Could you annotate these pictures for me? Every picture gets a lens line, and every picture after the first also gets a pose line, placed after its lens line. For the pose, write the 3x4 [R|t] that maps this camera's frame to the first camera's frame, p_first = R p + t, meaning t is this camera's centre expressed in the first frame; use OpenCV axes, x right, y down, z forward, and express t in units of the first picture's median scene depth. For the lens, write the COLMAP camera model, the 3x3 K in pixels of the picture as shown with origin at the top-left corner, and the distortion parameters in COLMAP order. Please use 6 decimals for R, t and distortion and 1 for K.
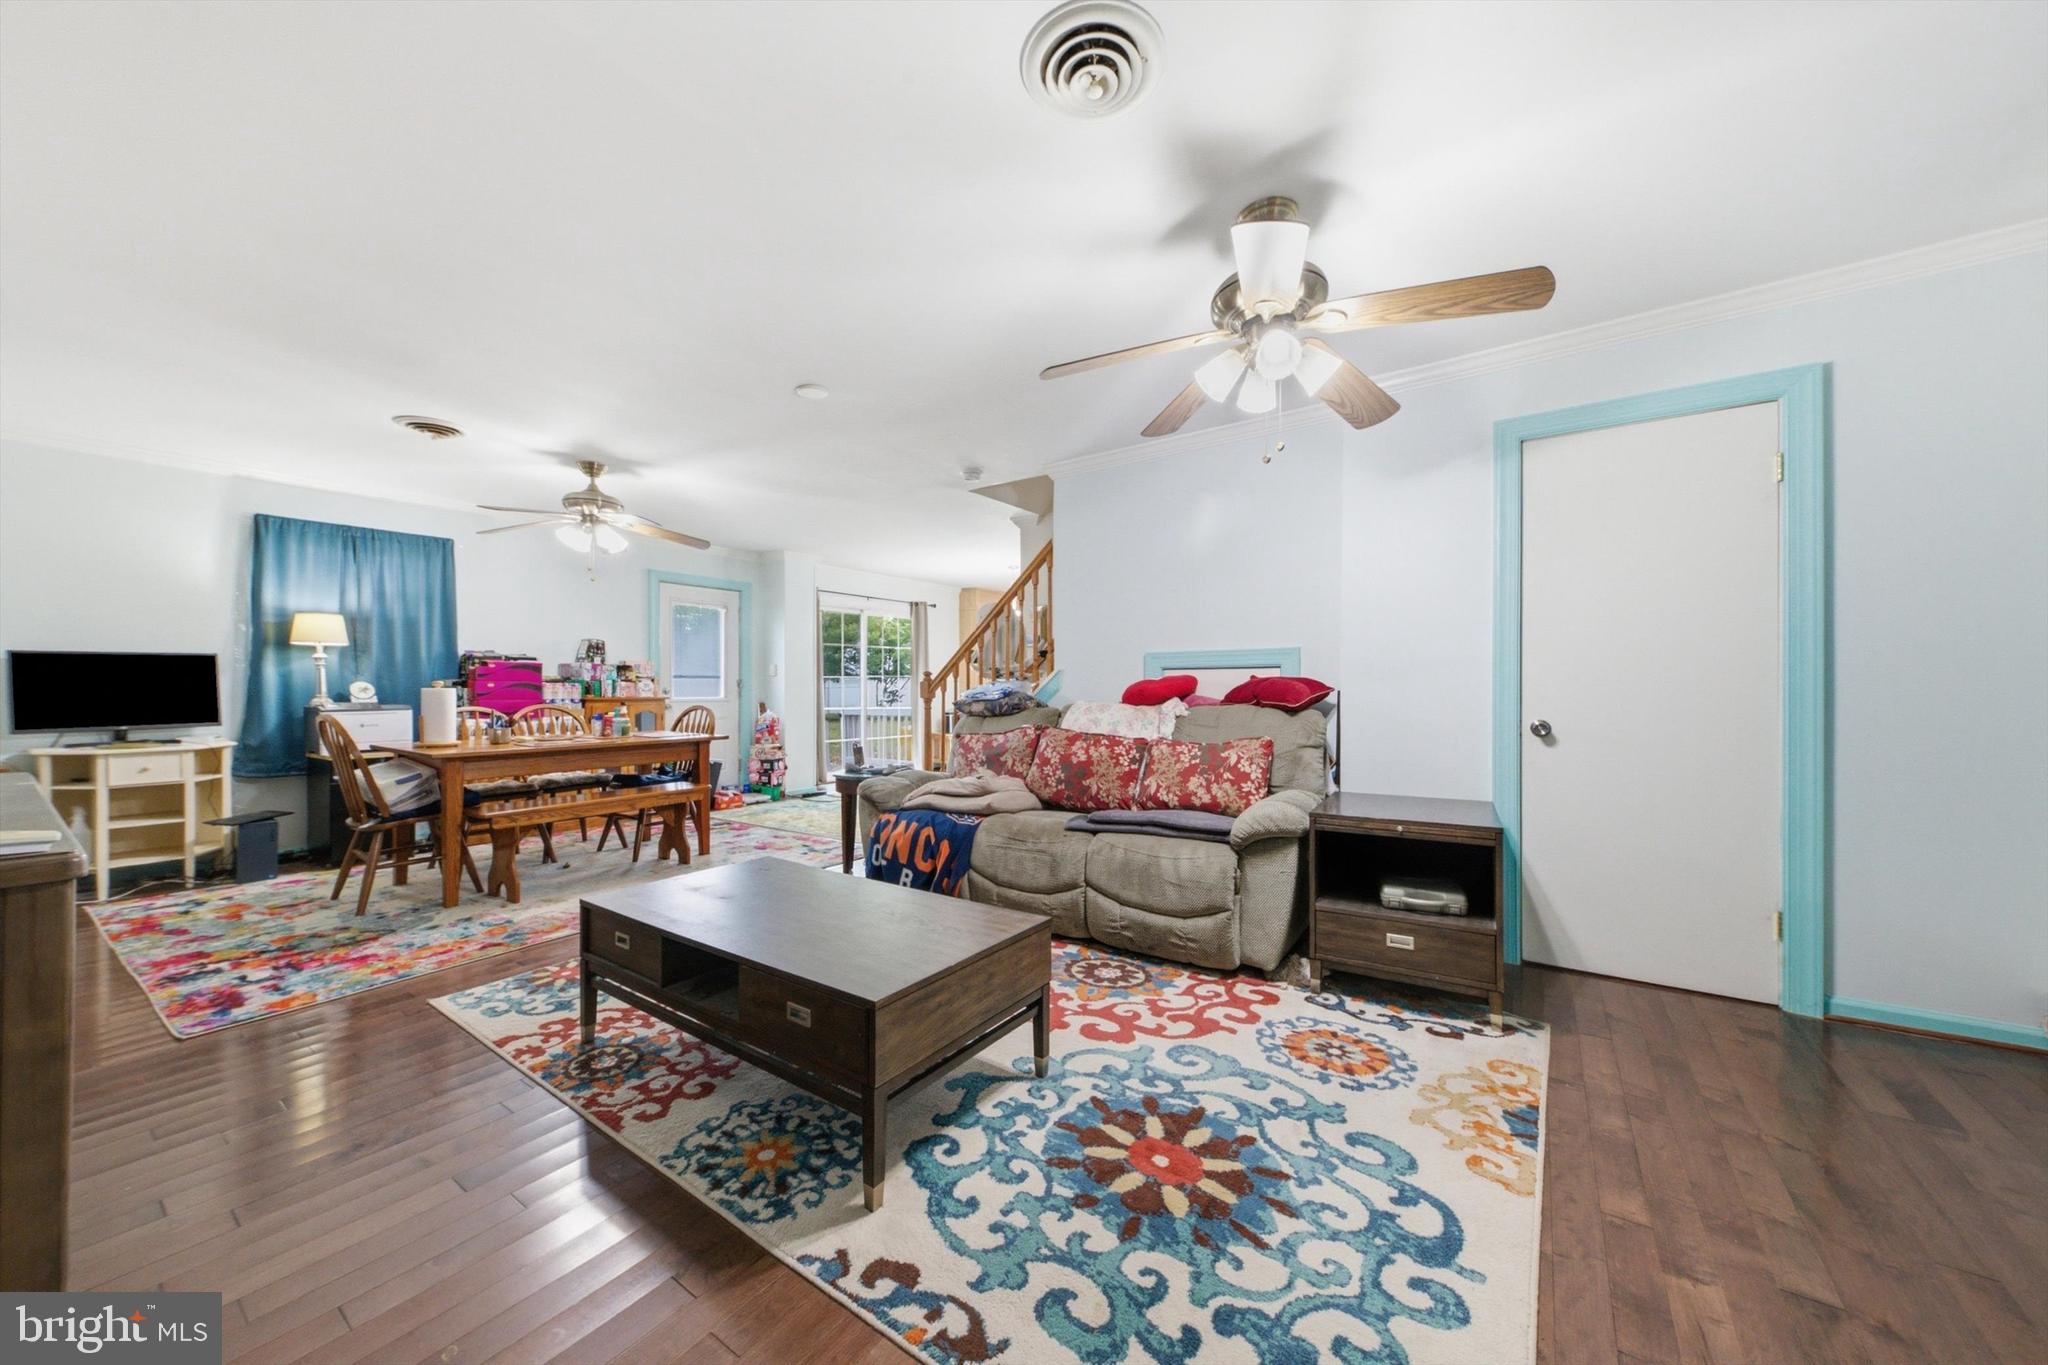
lens RADIAL K [[726.1, 0, 1019.8], [0, 726.1, 691.7], [0, 0, 1]] dist [0.011479, -0.002304]
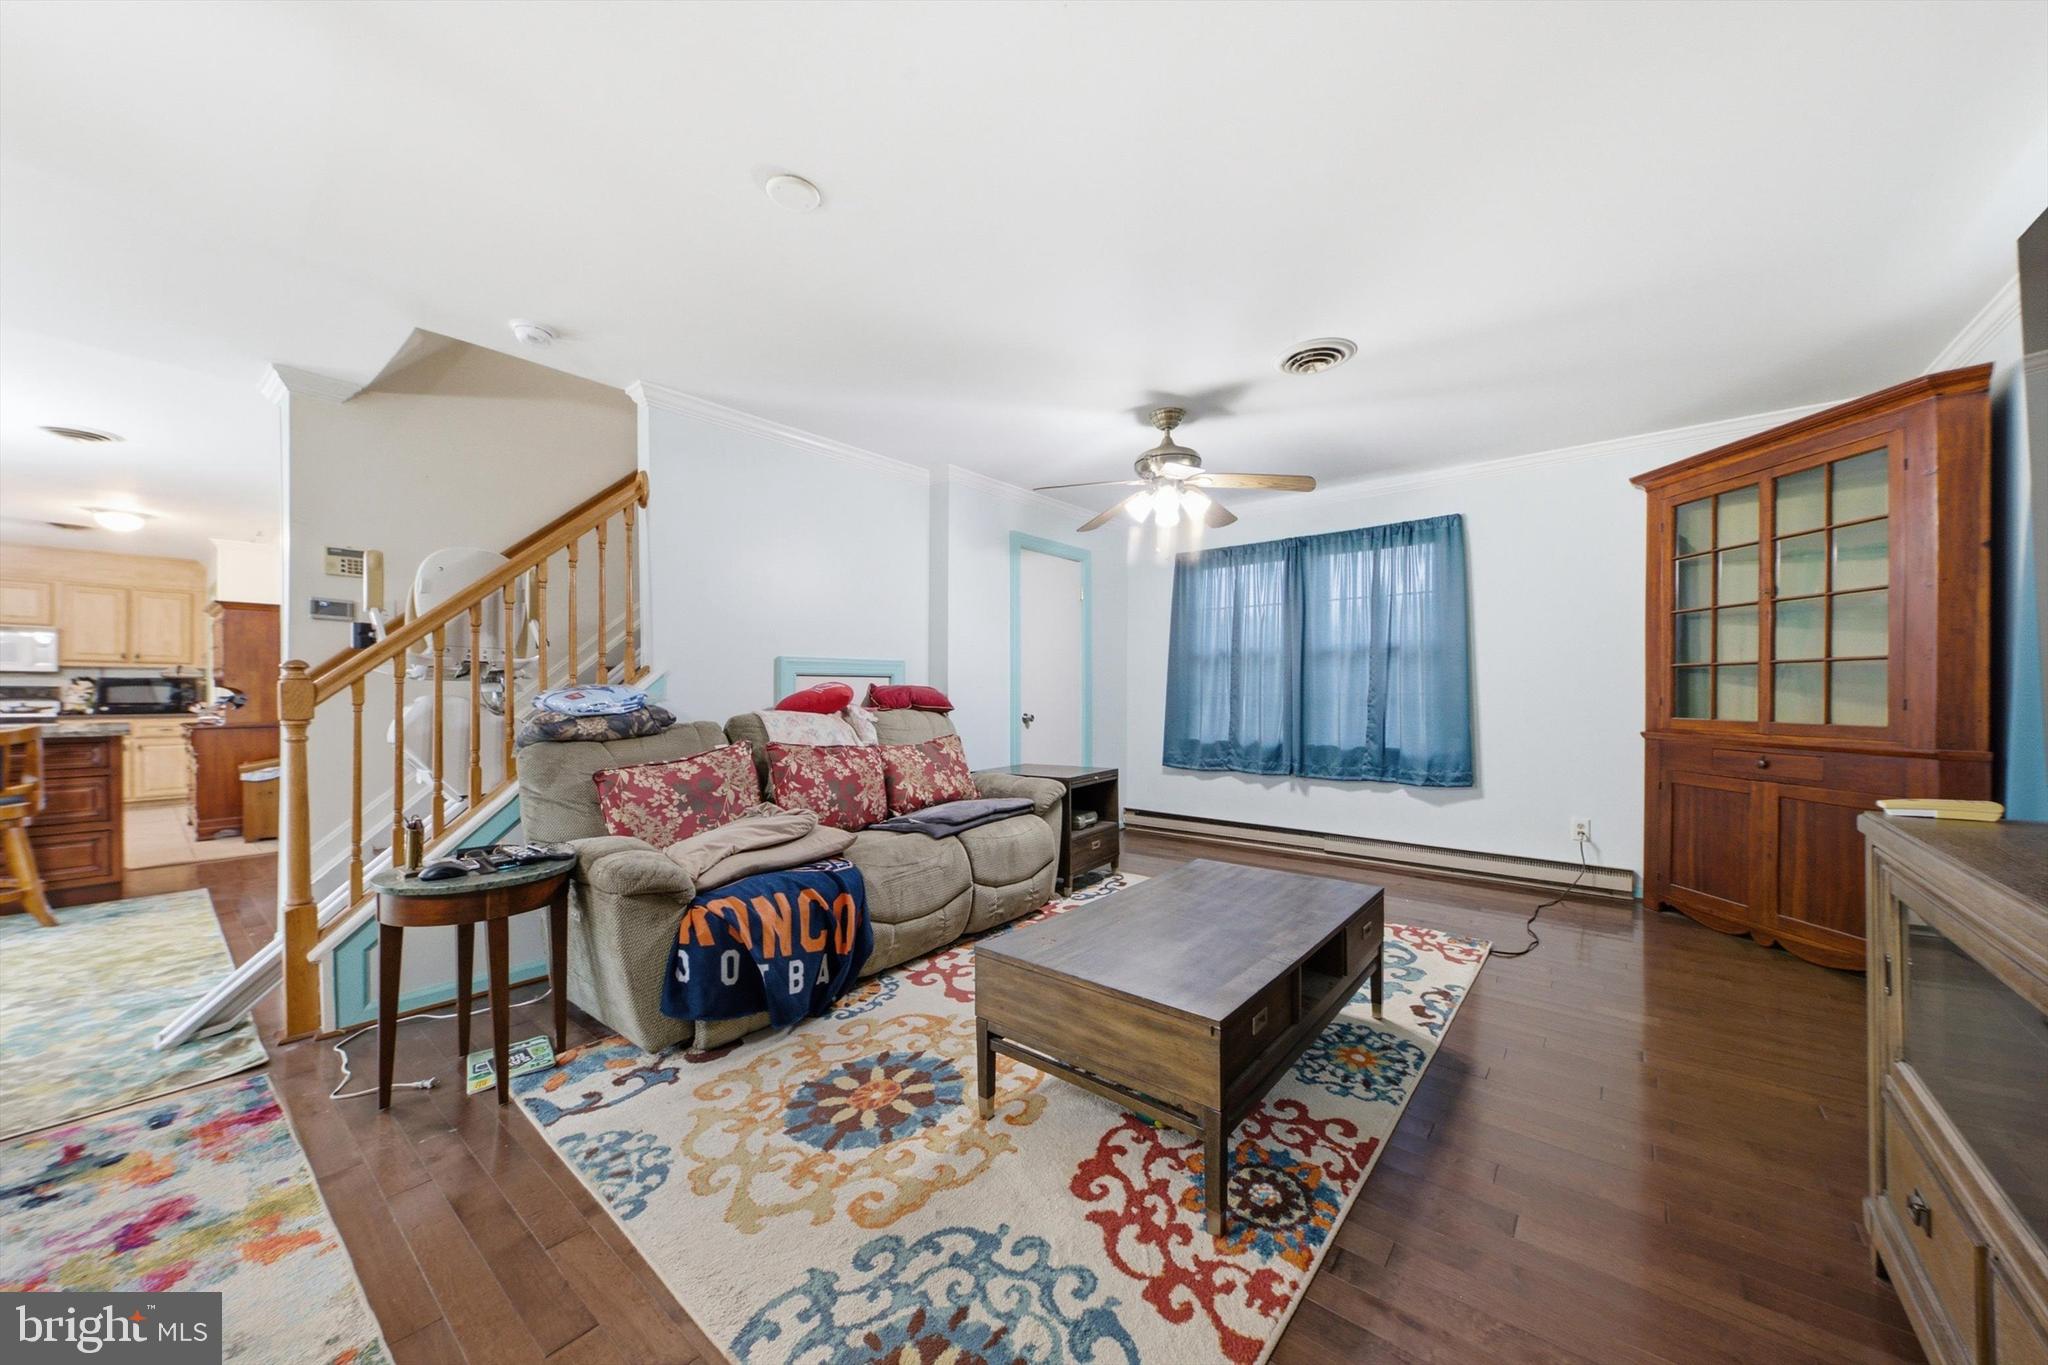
lens RADIAL K [[726.1, 0, 1019.8], [0, 726.1, 691.7], [0, 0, 1]] dist [0.011479, -0.002304]
pose [[0.077289, 0.001676, 0.997007, -0.898119], [0.007055, 0.999973, -0.002228, -0.006943], [-0.996984, 0.007206, 0.077275, 0.798324]]
